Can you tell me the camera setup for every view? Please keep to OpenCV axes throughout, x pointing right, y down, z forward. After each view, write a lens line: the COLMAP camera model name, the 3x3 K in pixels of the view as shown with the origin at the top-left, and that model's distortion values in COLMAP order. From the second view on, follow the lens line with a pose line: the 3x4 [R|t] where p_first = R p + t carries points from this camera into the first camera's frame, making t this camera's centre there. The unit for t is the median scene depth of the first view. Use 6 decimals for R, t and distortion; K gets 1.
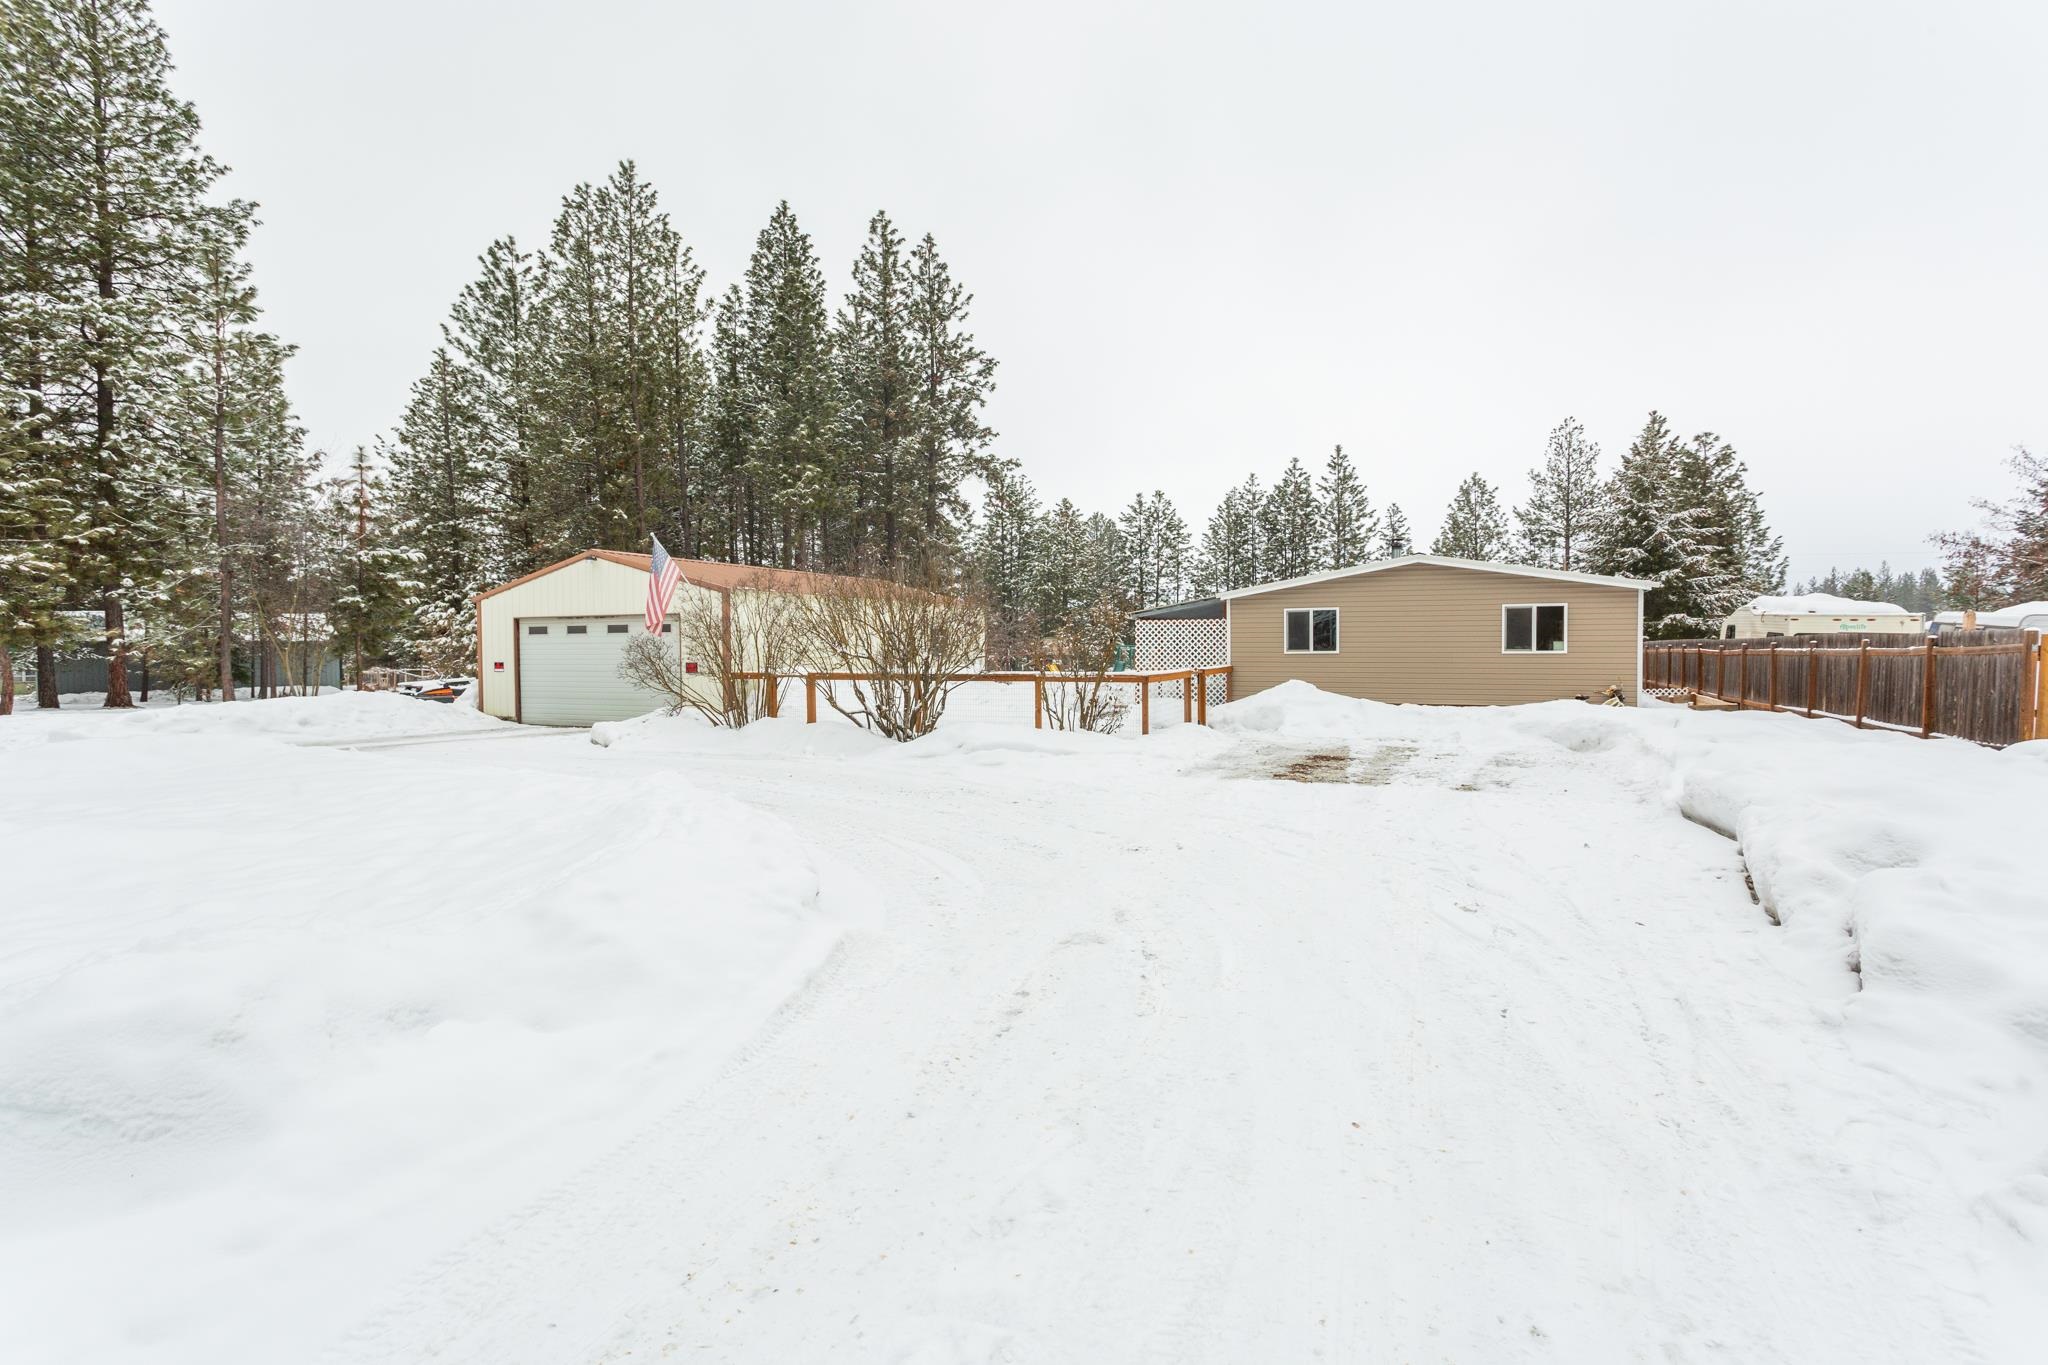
lens RADIAL K [[961.3, 0, 1015.1], [0, 961.3, 674.9], [0, 0, 1]] dist [0.002374, 0.000434]
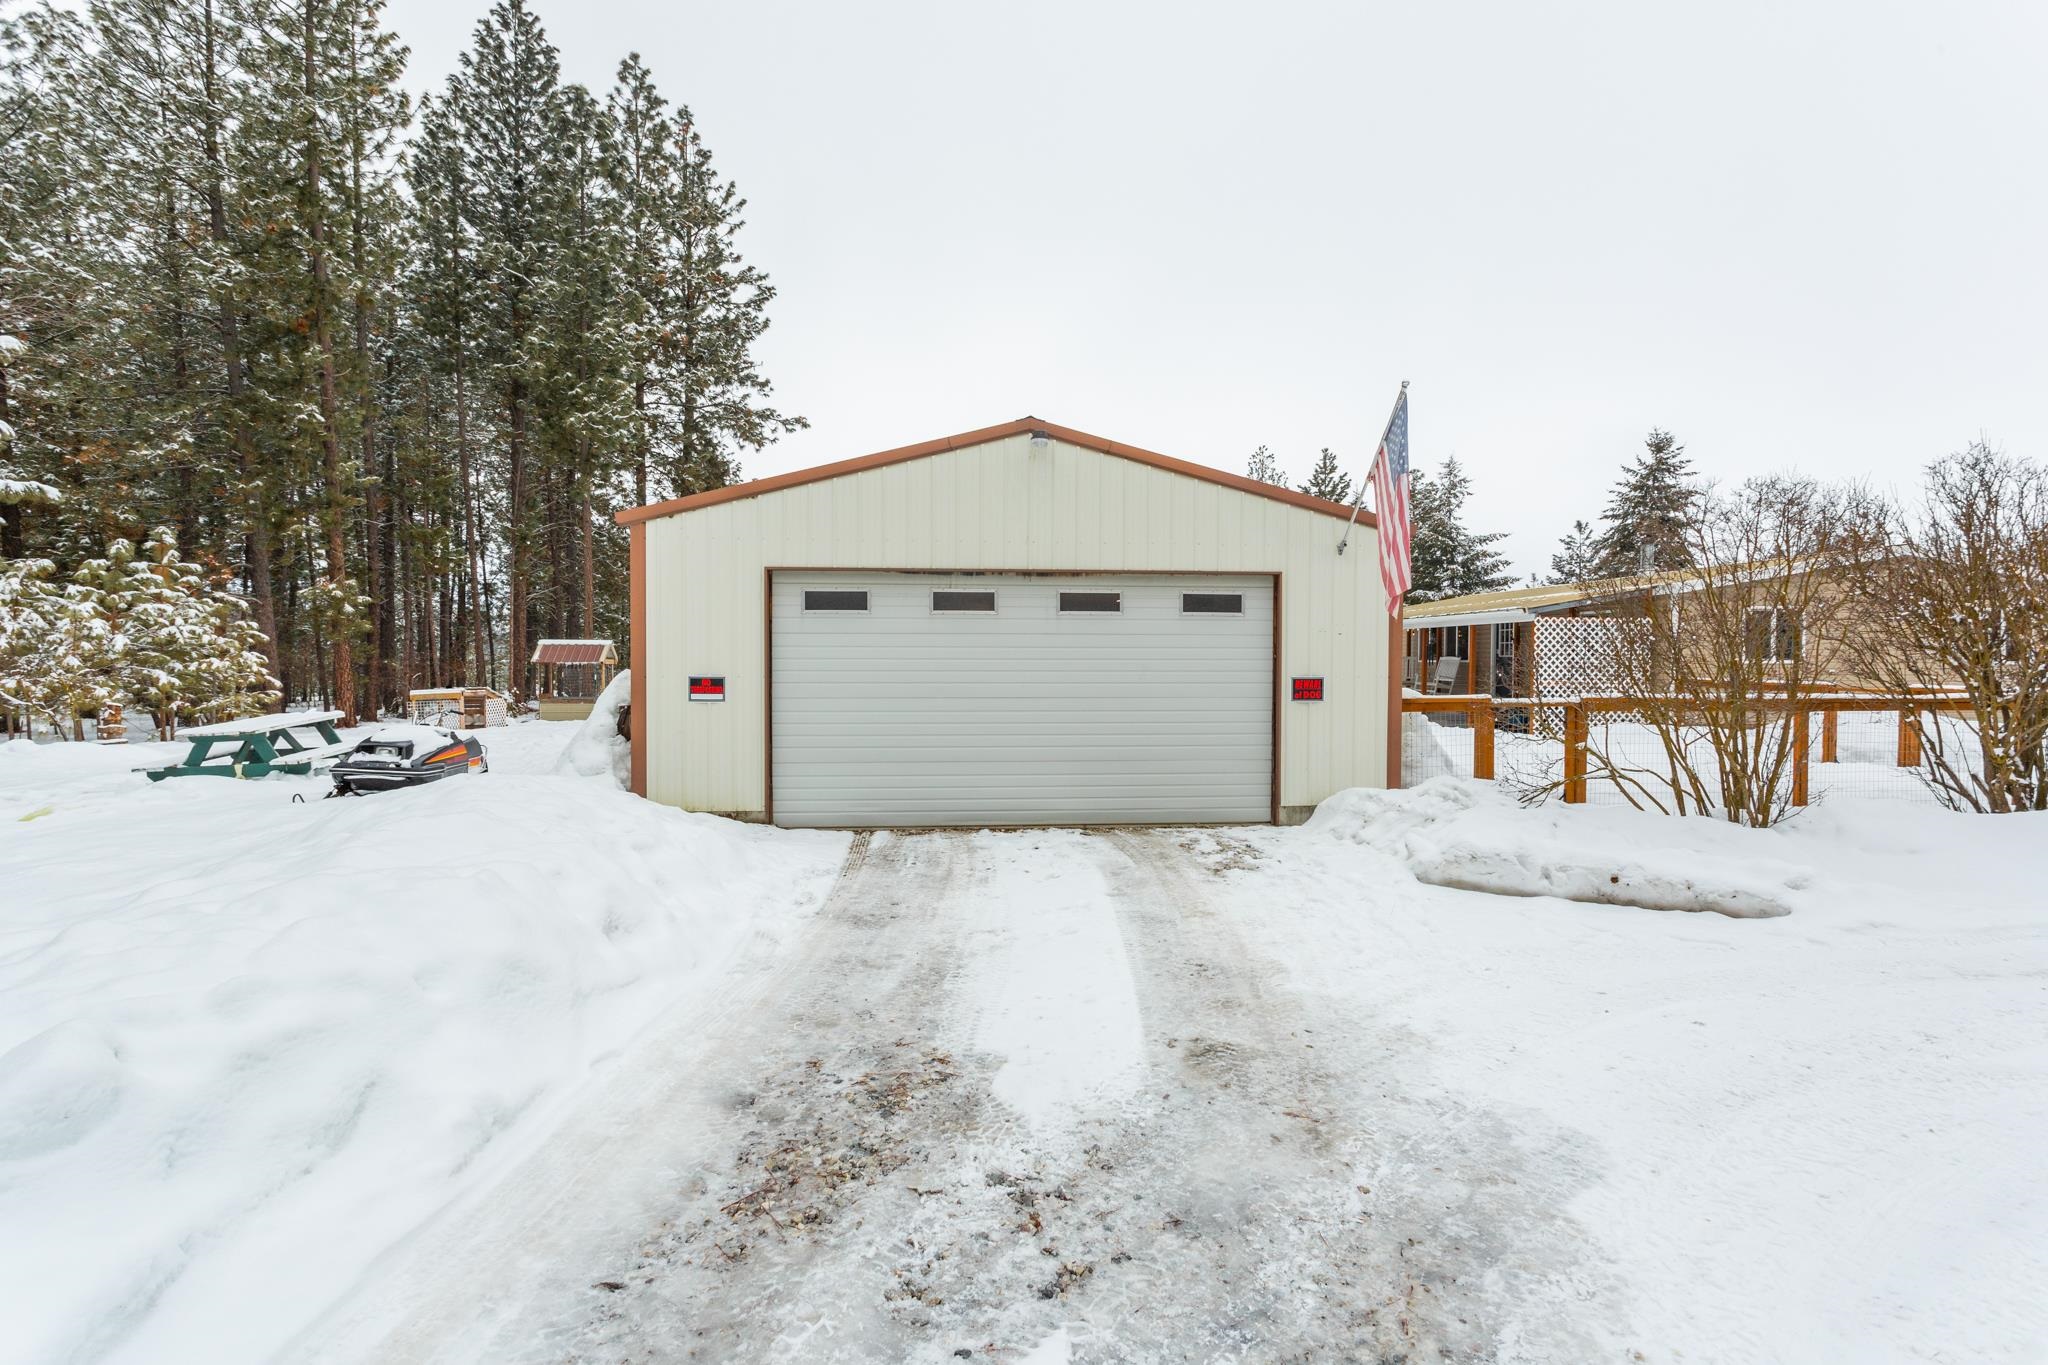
lens RADIAL K [[961.3, 0, 1015.1], [0, 961.3, 674.9], [0, 0, 1]] dist [0.002374, 0.000434]
pose [[0.878319, -0.002881, 0.478067, -0.243666], [0.007276, 0.999947, -0.007341, -0.004025], [-0.478020, 0.009926, 0.878293, 0.231815]]
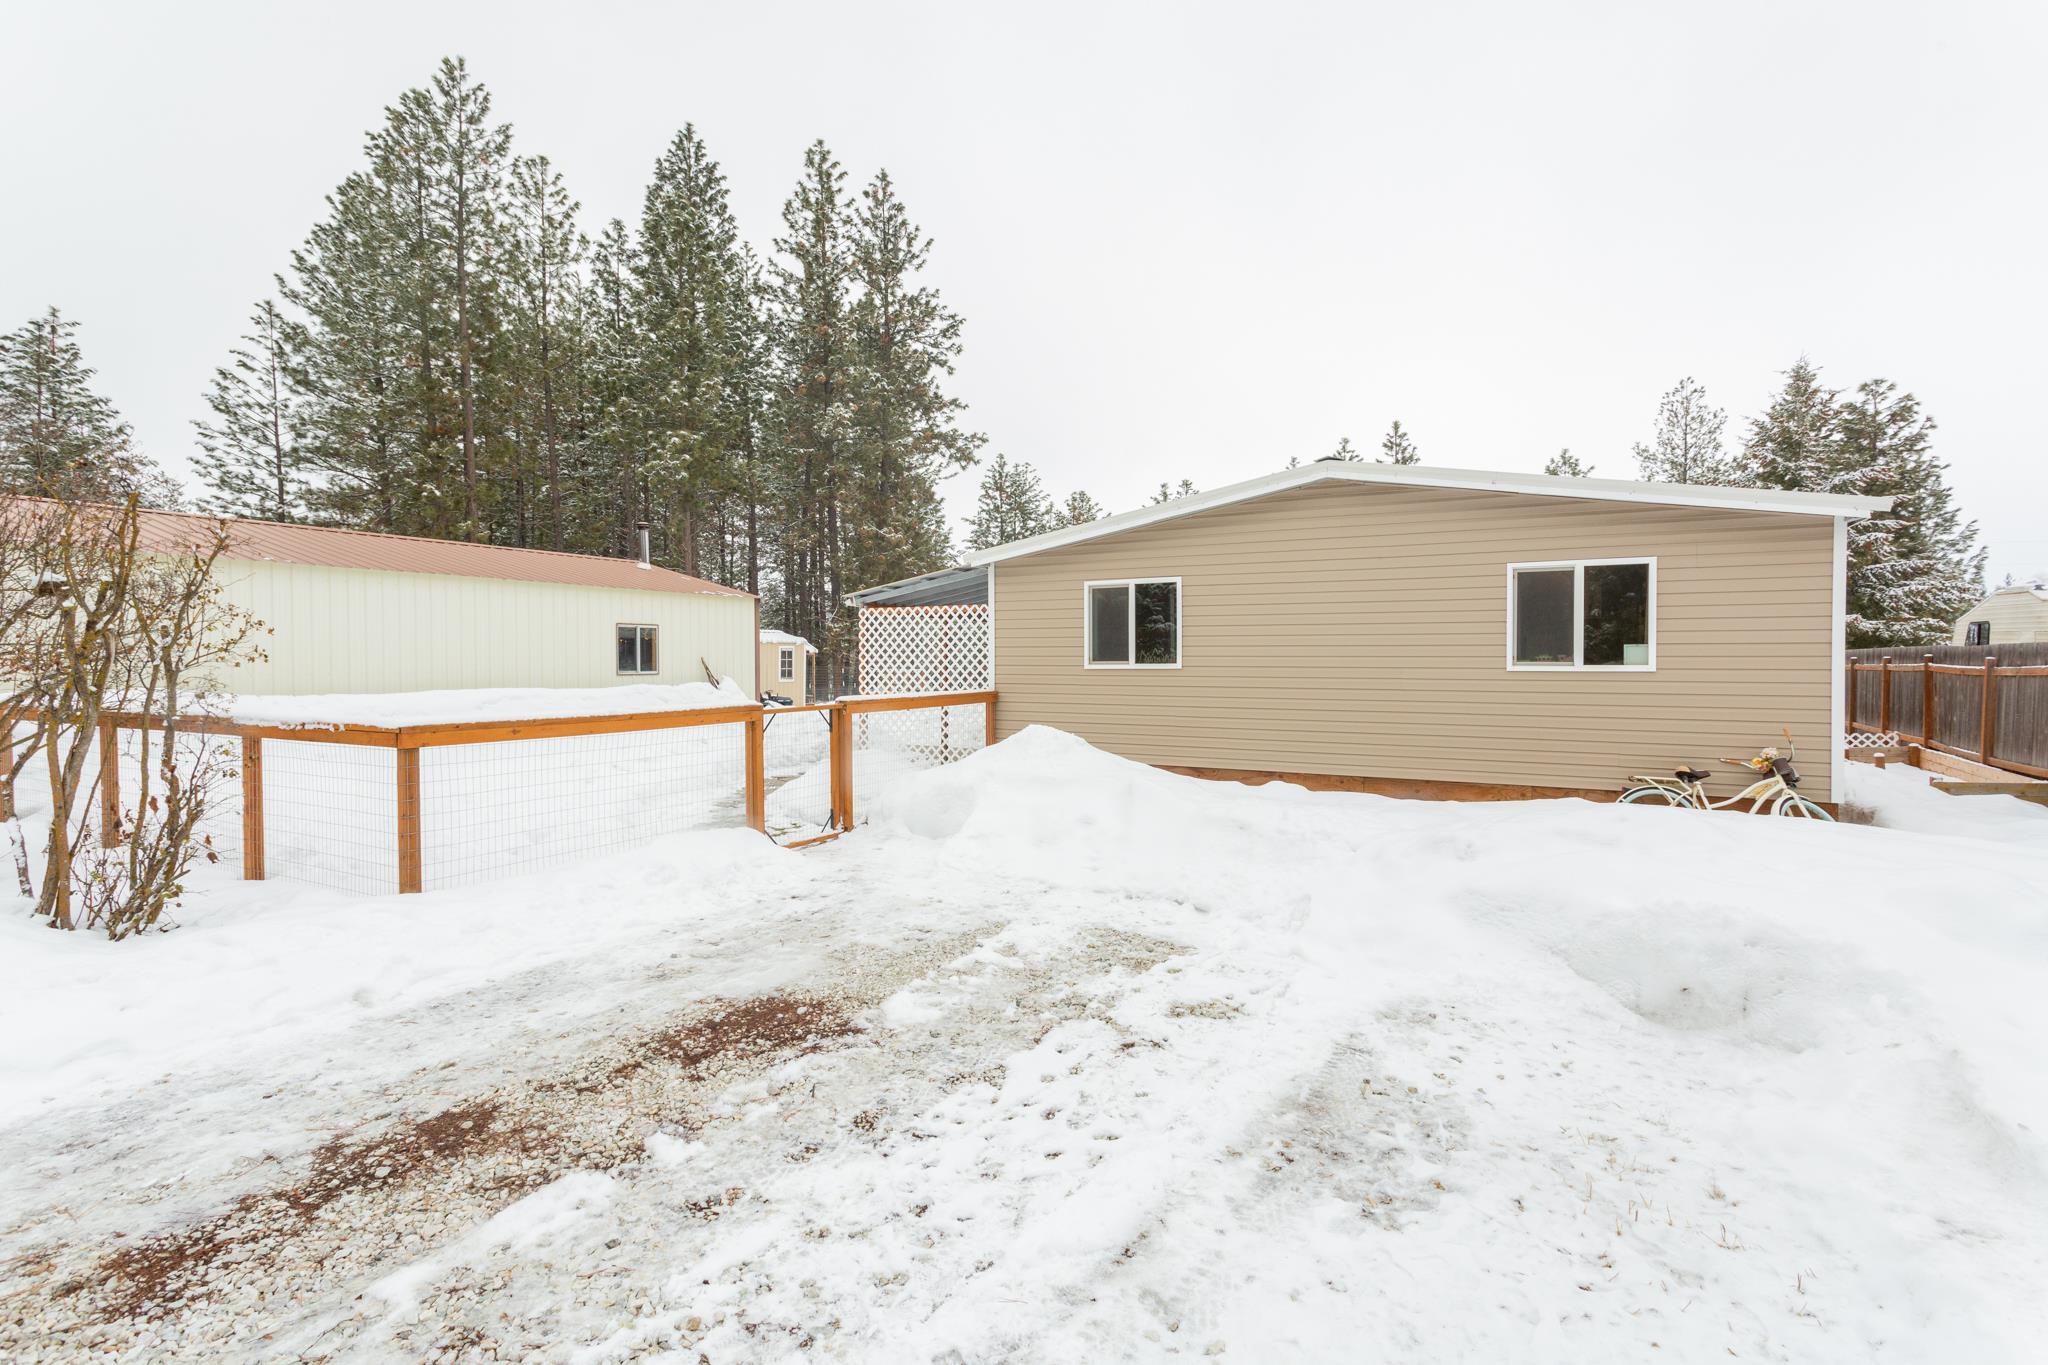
lens RADIAL K [[961.3, 0, 1015.1], [0, 961.3, 674.9], [0, 0, 1]] dist [0.002374, 0.000434]
pose [[0.995947, 0.006149, -0.089732, 0.112873], [-0.007372, 0.999884, -0.013301, -0.004535], [0.089640, 0.013908, 0.995877, 0.188095]]
